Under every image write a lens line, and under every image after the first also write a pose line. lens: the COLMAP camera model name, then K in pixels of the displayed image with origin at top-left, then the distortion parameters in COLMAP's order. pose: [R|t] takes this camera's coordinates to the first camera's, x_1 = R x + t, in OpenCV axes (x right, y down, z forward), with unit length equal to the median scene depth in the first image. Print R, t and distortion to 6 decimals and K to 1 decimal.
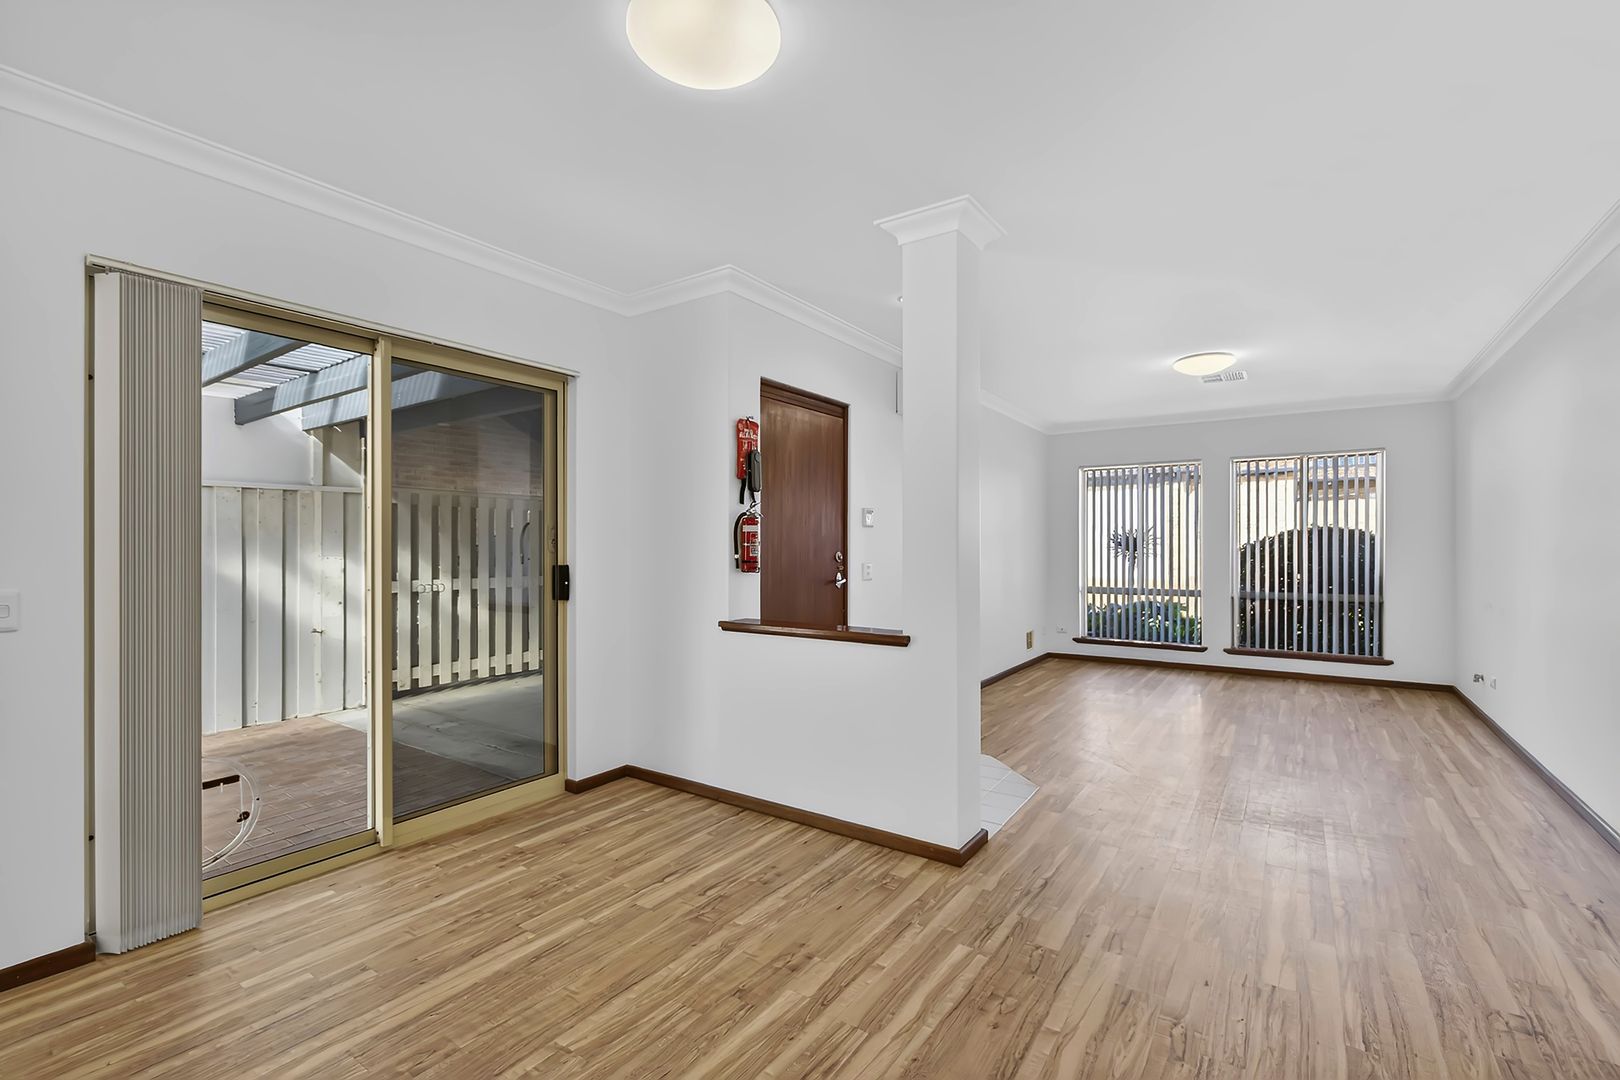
lens RADIAL K [[712.7, 0, 809.2], [0, 712.7, 548.0], [0, 0, 1]] dist [0.000780, -0.000016]
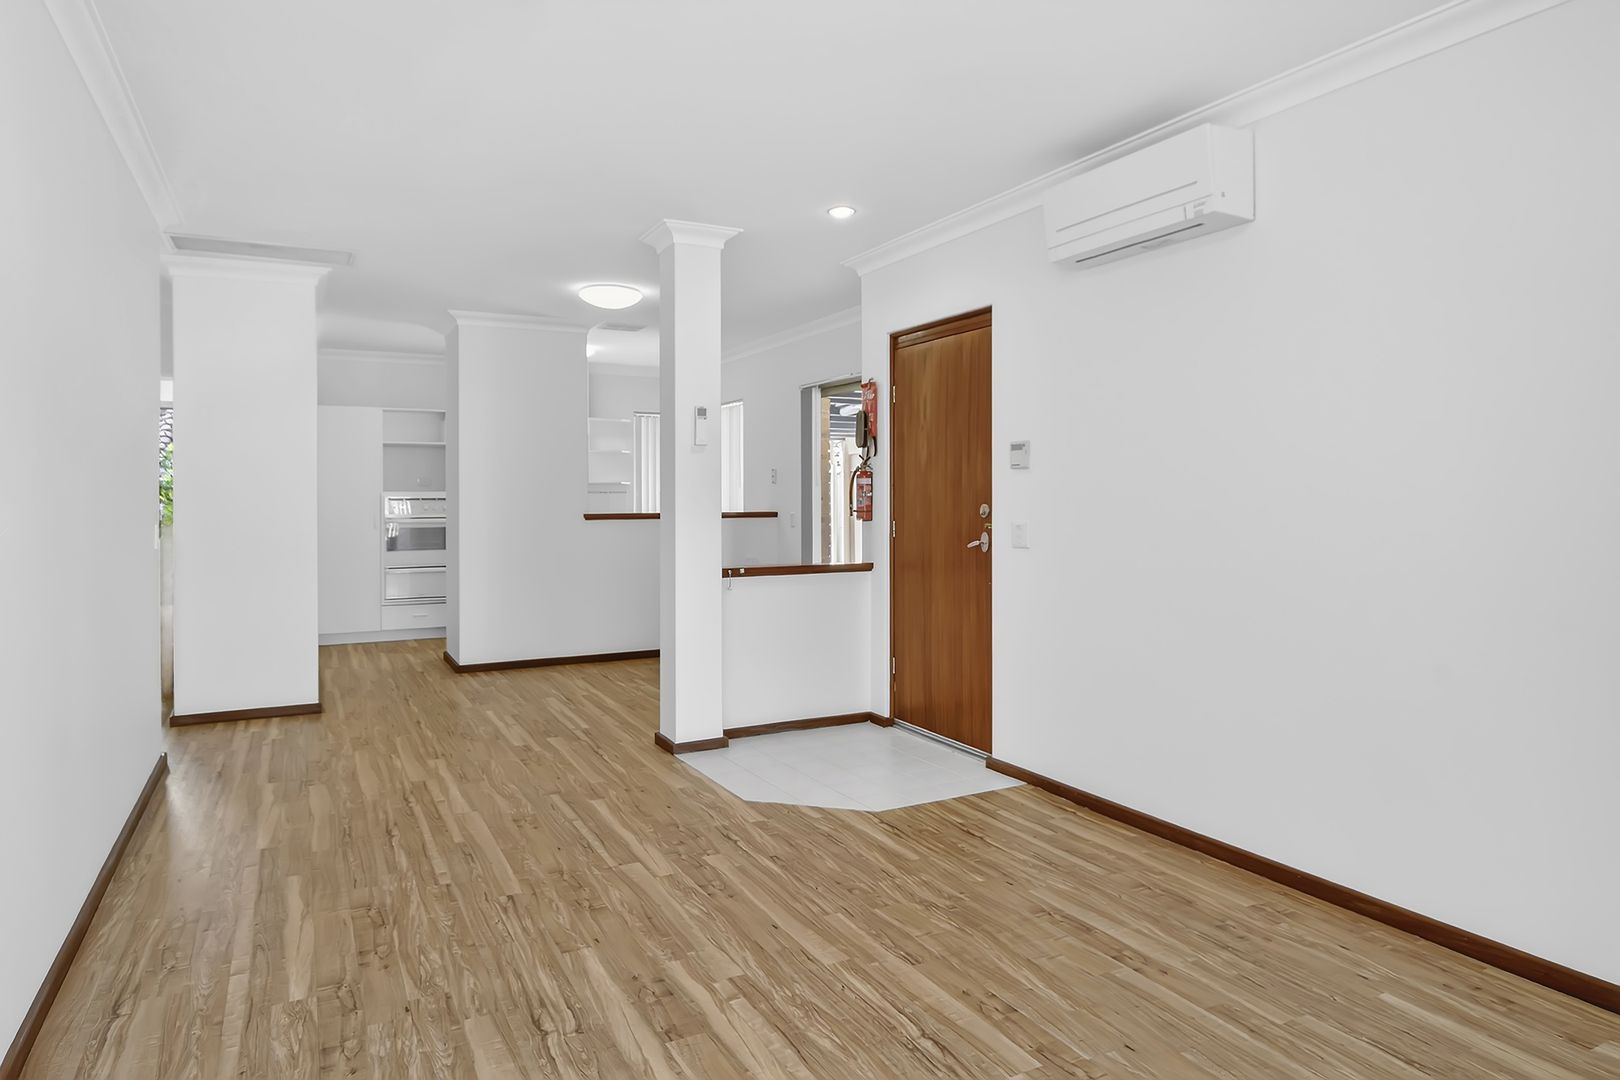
lens RADIAL K [[978.4, 0, 811.5], [0, 978.4, 530.0], [0, 0, 1]] dist [-0.000987, 0.000209]
pose [[-0.468687, 0.030723, -0.882830, 1.425903], [-0.000168, 0.999392, 0.034869, -0.005281], [0.883364, 0.016490, -0.468397, 1.799708]]
